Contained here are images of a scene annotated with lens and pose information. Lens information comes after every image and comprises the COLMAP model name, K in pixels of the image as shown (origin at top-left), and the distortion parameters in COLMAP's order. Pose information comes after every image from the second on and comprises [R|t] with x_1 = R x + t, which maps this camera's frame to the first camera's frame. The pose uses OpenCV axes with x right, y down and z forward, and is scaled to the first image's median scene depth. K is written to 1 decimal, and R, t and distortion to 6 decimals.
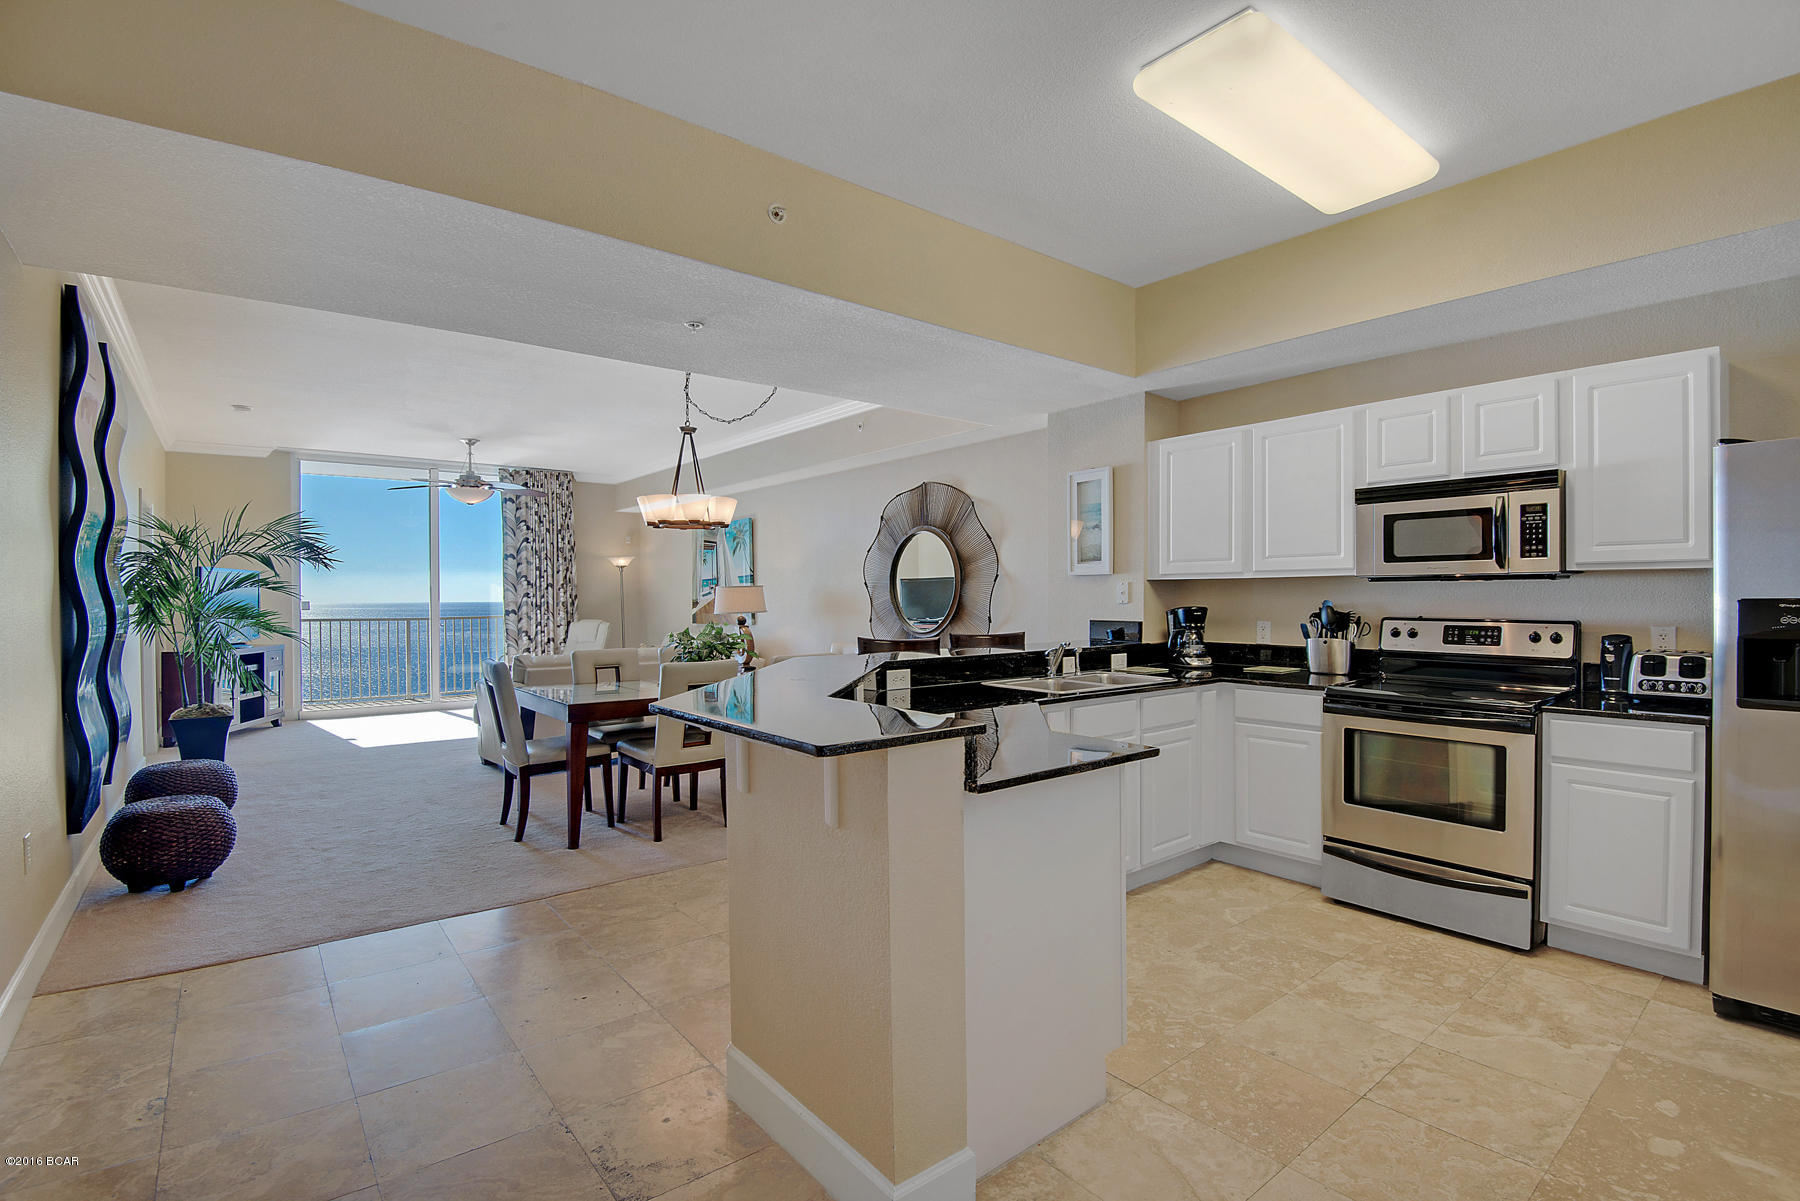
lens RADIAL K [[831.4, 0, 906.5], [0, 831.4, 593.8], [0, 0, 1]] dist [-0.002216, -0.036370]
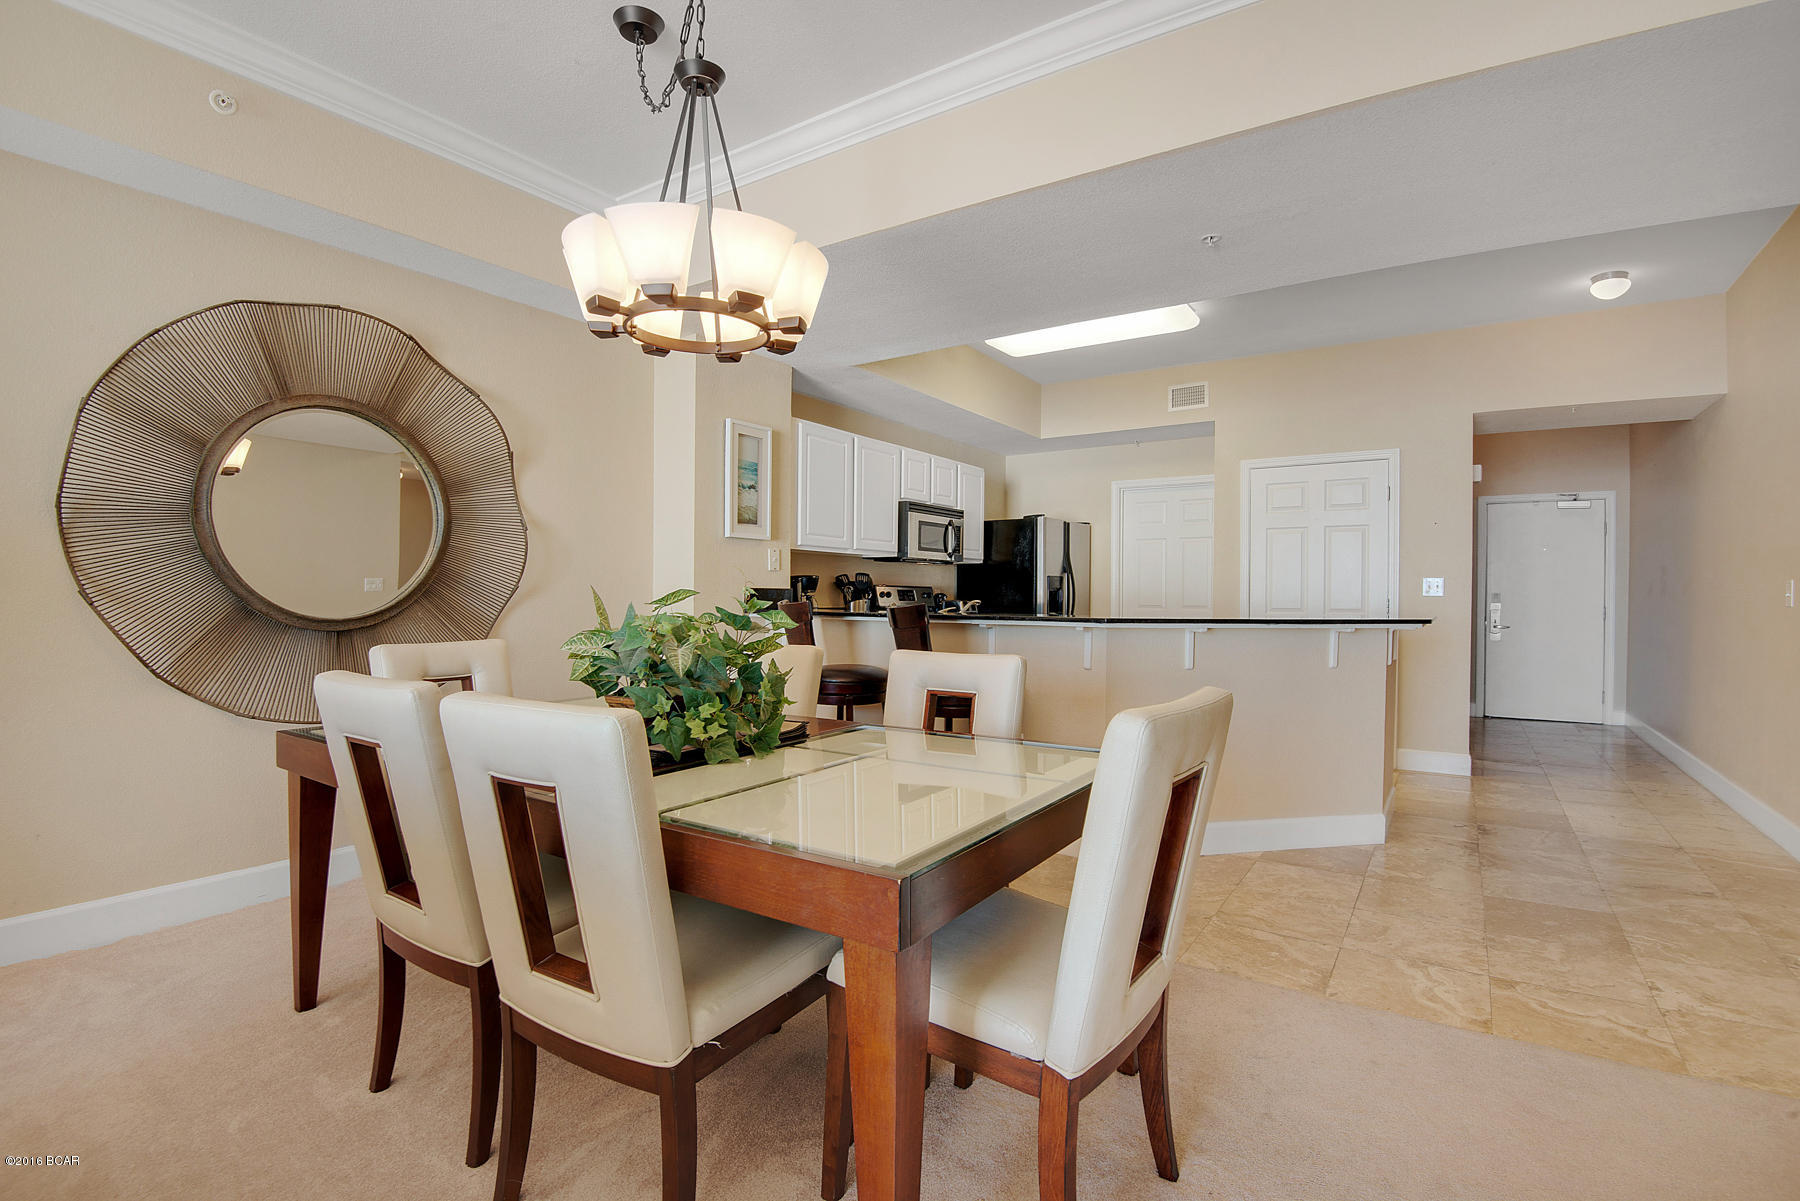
lens RADIAL K [[833.1, 0, 906.4], [0, 833.1, 597.7], [0, 0, 1]] dist [0.000688, -0.024204]
pose [[-0.302274, 0.001141, 0.953220, -0.779770], [-0.005044, 0.999983, -0.002796, 0.048466], [-0.953208, -0.005653, -0.302263, 1.227688]]
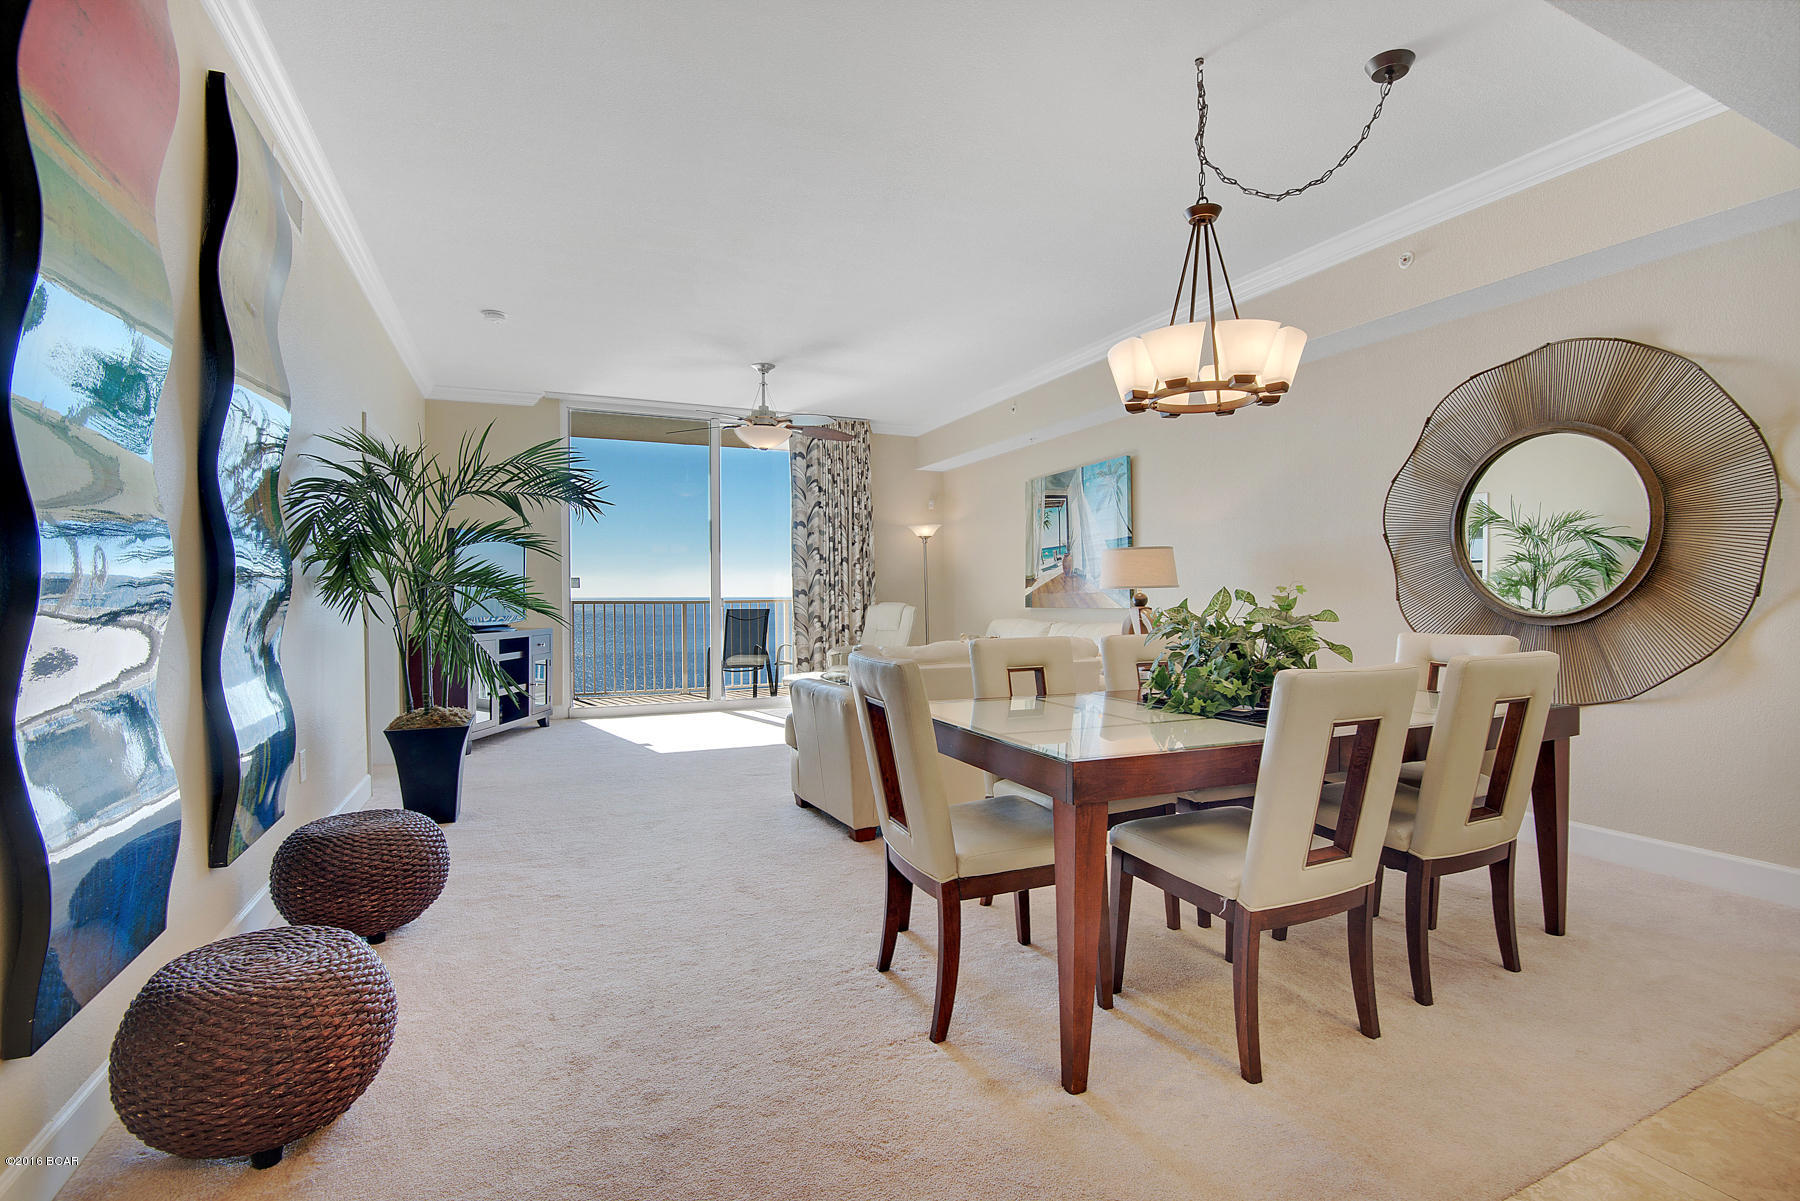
lens RADIAL K [[827.7, 0, 907.1], [0, 827.7, 586.9], [0, 0, 1]] dist [-0.001133, -0.031571]
pose [[0.964925, -0.000424, -0.262525, -0.365410], [-0.000401, 0.999995, -0.003091, 0.042840], [0.262525, 0.003088, 0.964920, 0.544092]]
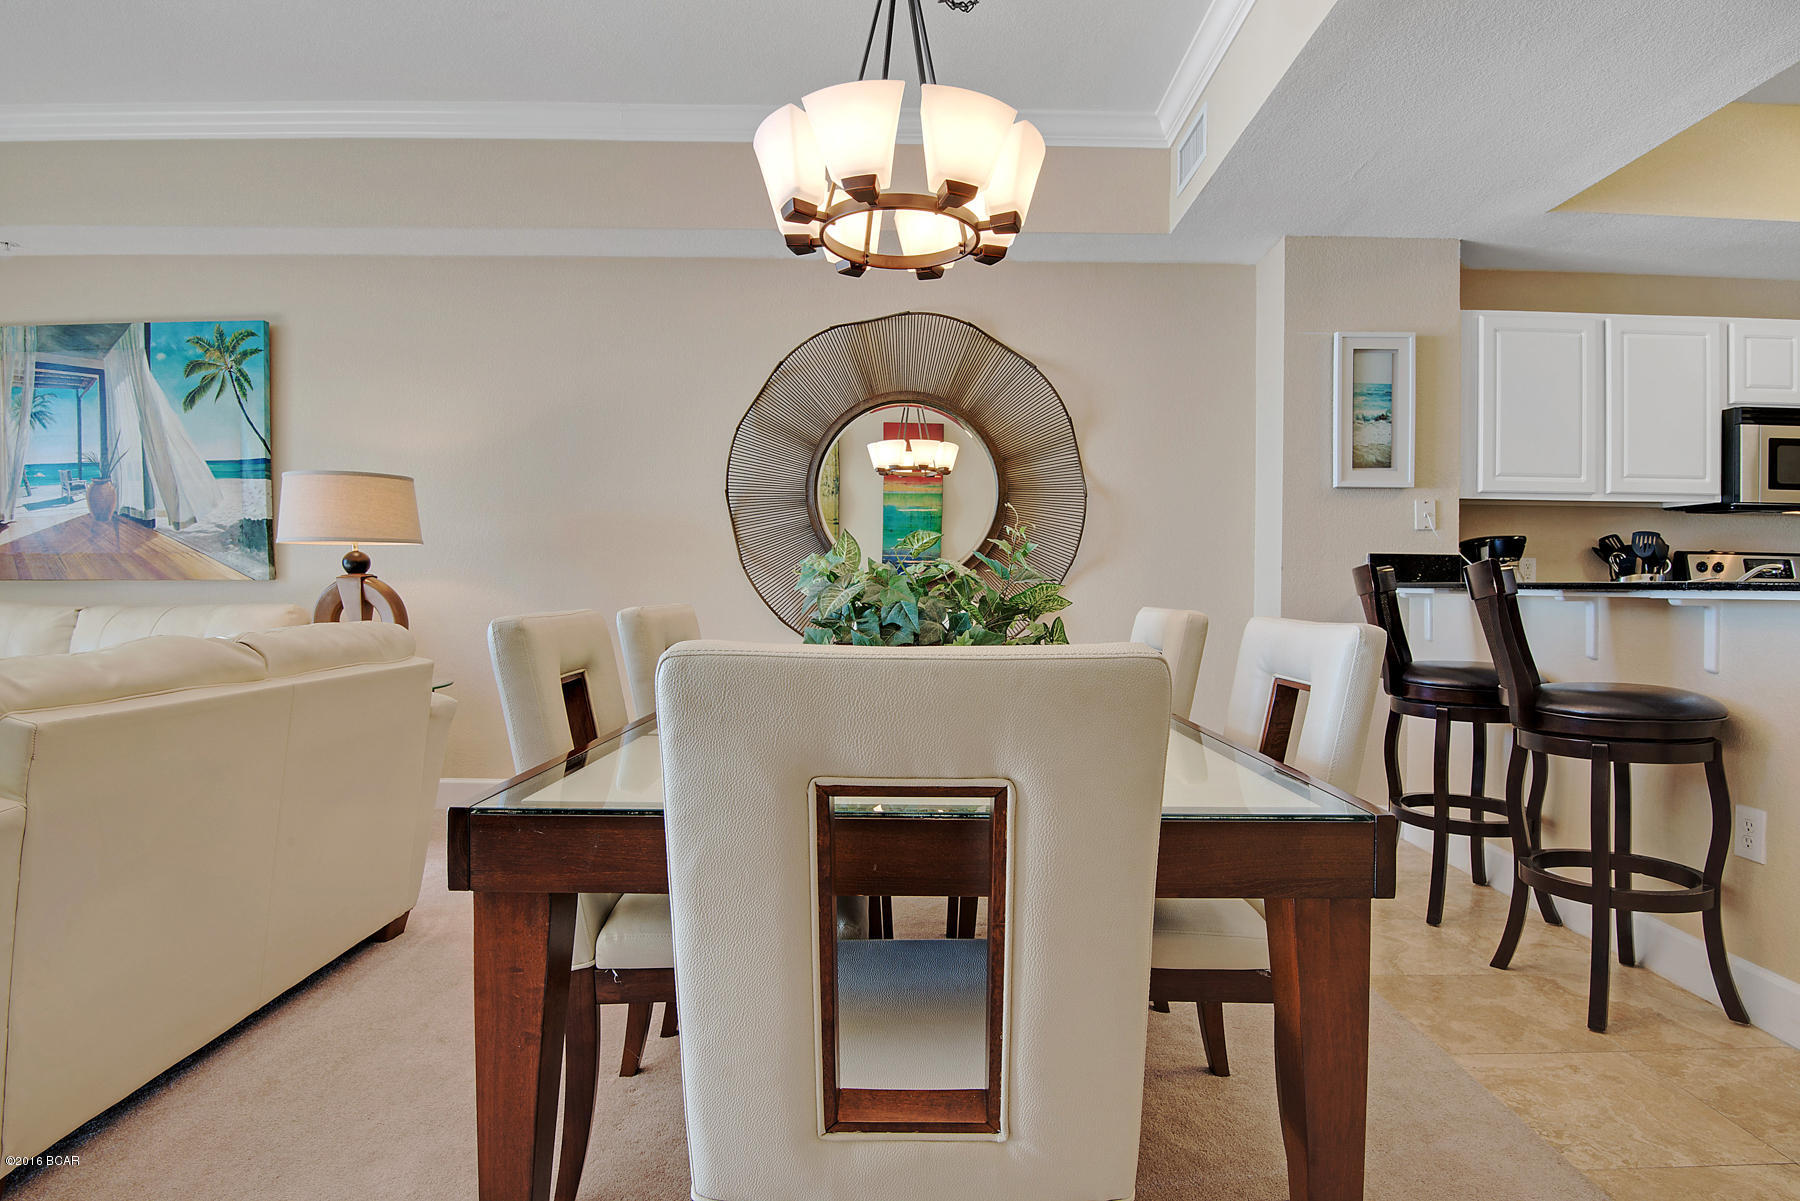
lens RADIAL K [[896.3, 0, 927.4], [0, 896.3, 596.7], [0, 0, 1]] dist [-0.000093, -0.027179]
pose [[0.626457, 0.002034, 0.779453, -0.642470], [-0.015286, 0.999836, 0.009676, 0.072435], [-0.779306, -0.017976, 0.626386, 0.909932]]
